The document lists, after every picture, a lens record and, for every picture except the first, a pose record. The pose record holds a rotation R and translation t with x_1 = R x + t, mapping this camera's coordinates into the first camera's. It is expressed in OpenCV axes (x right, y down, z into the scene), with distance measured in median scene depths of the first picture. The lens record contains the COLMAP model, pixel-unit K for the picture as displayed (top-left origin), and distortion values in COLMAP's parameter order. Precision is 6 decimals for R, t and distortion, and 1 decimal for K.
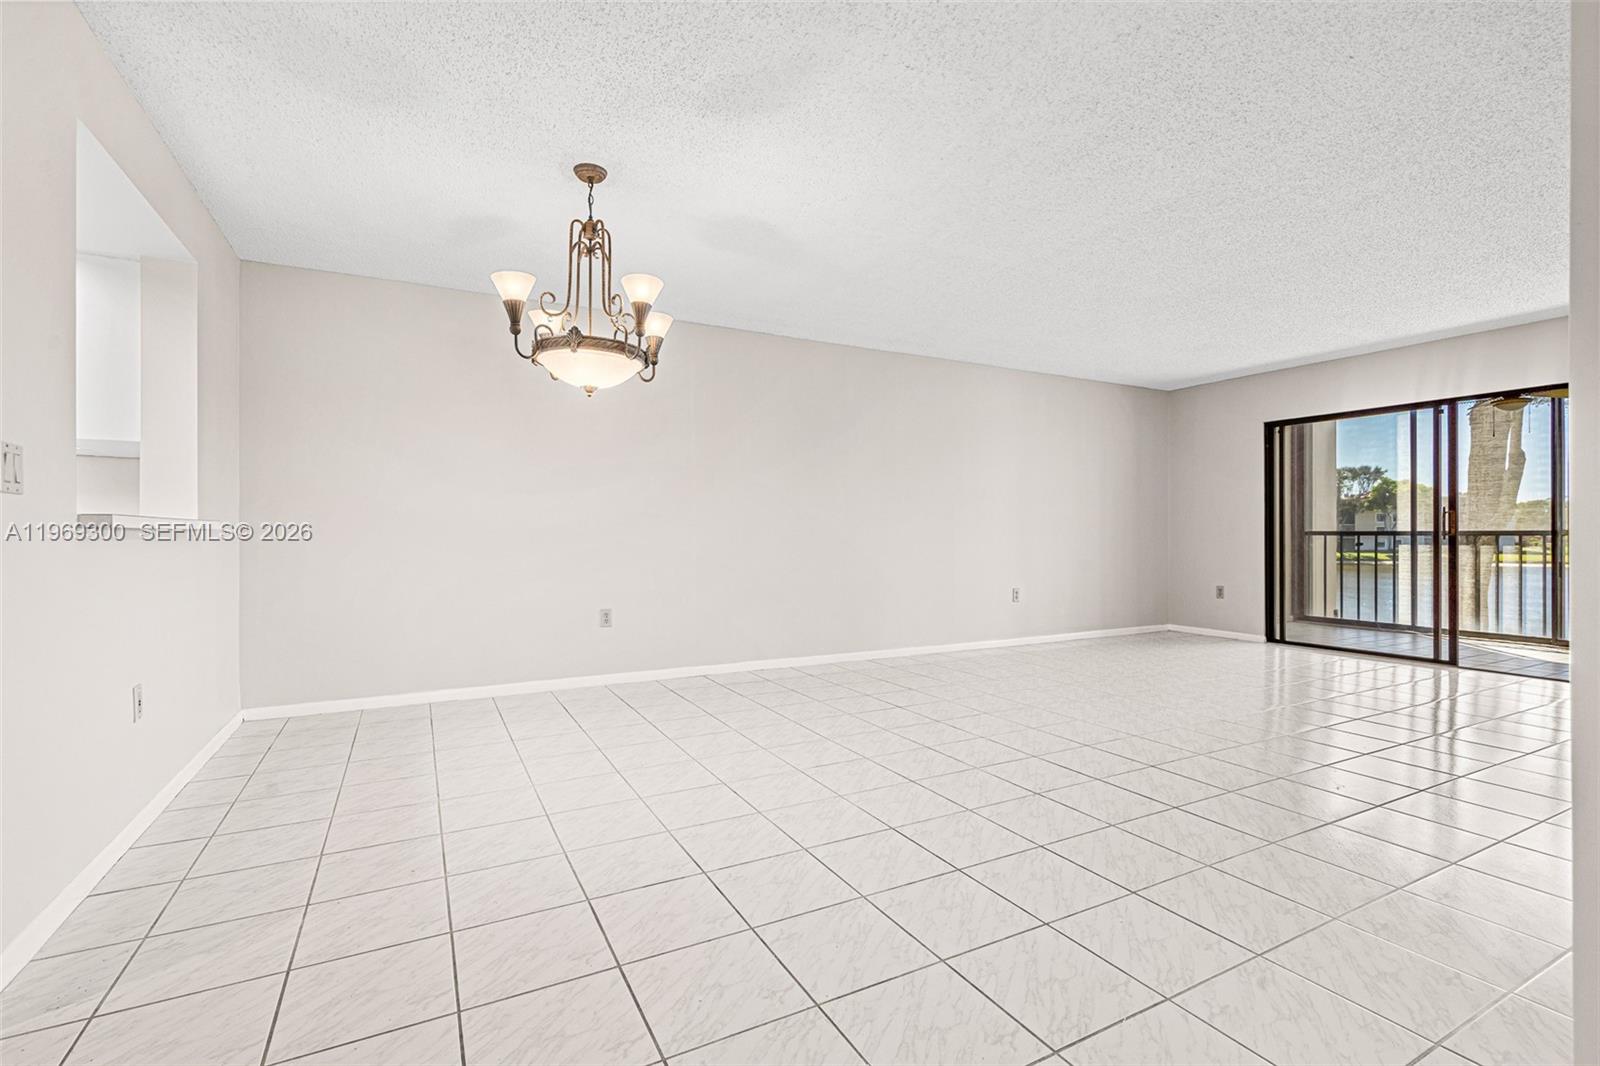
lens RADIAL K [[732.6, 0, 796.8], [0, 732.6, 525.2], [0, 0, 1]] dist [0.002142, -0.000014]
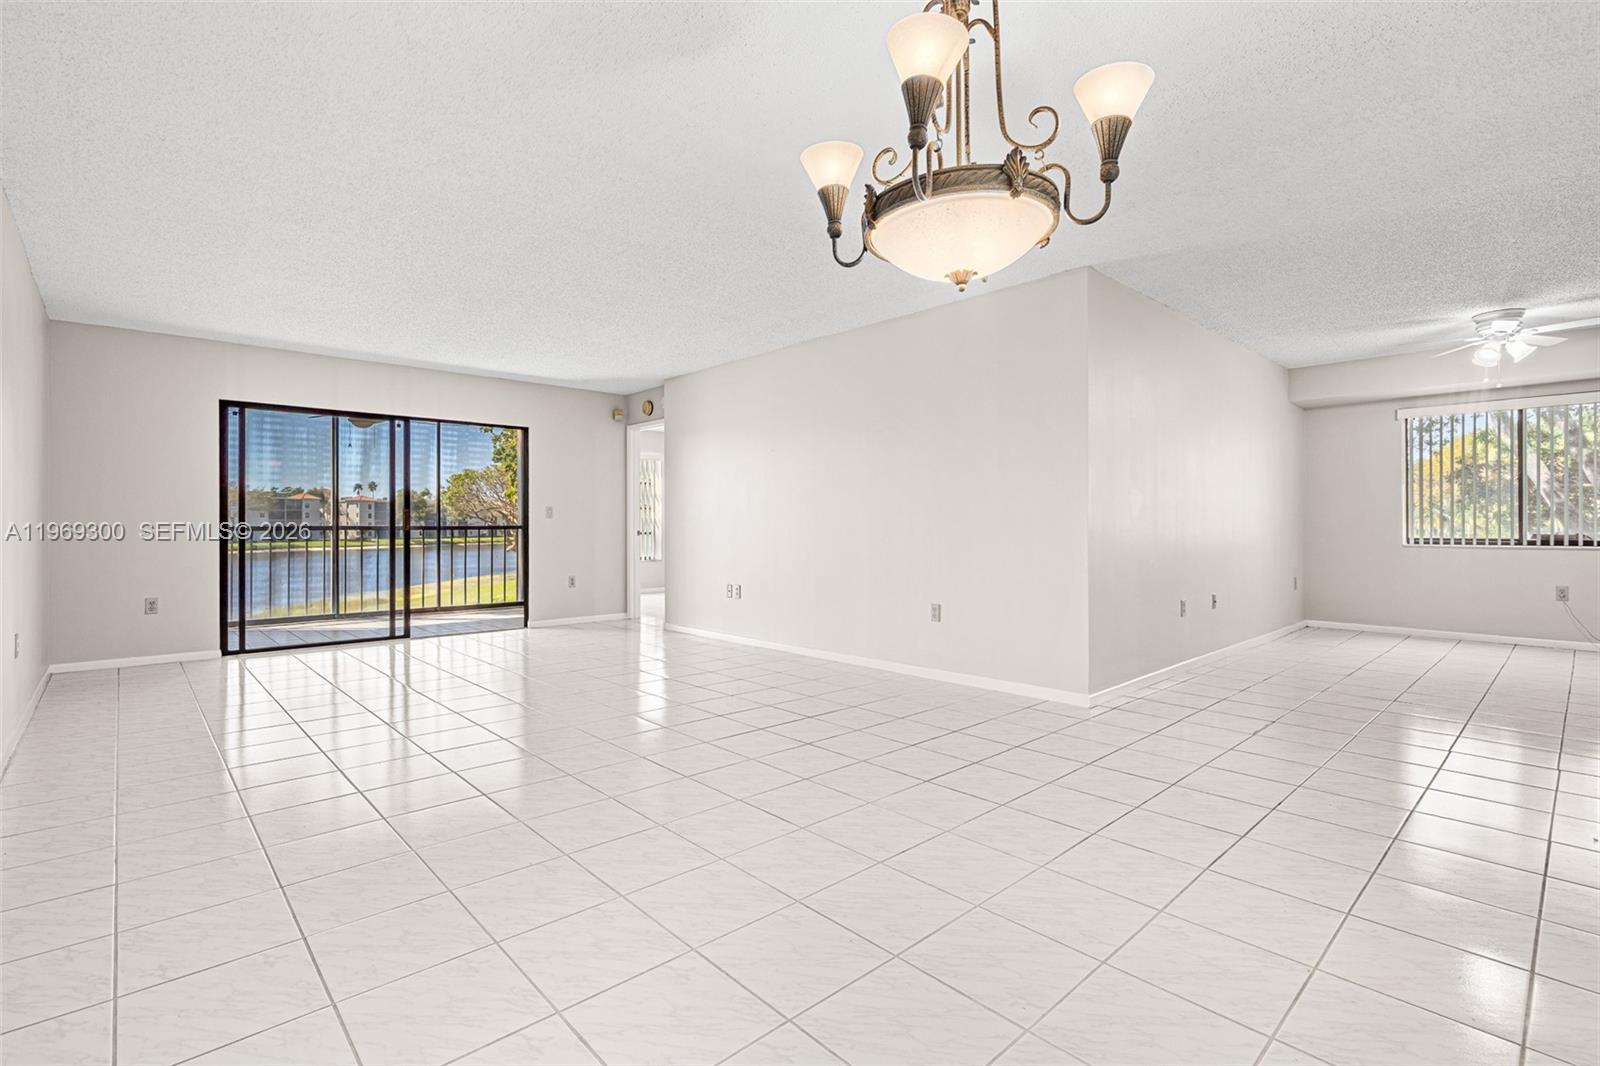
lens RADIAL K [[732.6, 0, 796.8], [0, 732.6, 525.2], [0, 0, 1]] dist [0.002142, -0.000014]
pose [[-0.261554, 0.000879, 0.965189, -0.432520], [-0.007347, 0.999969, -0.002902, 0.004356], [-0.965161, -0.007851, -0.261539, 0.690282]]
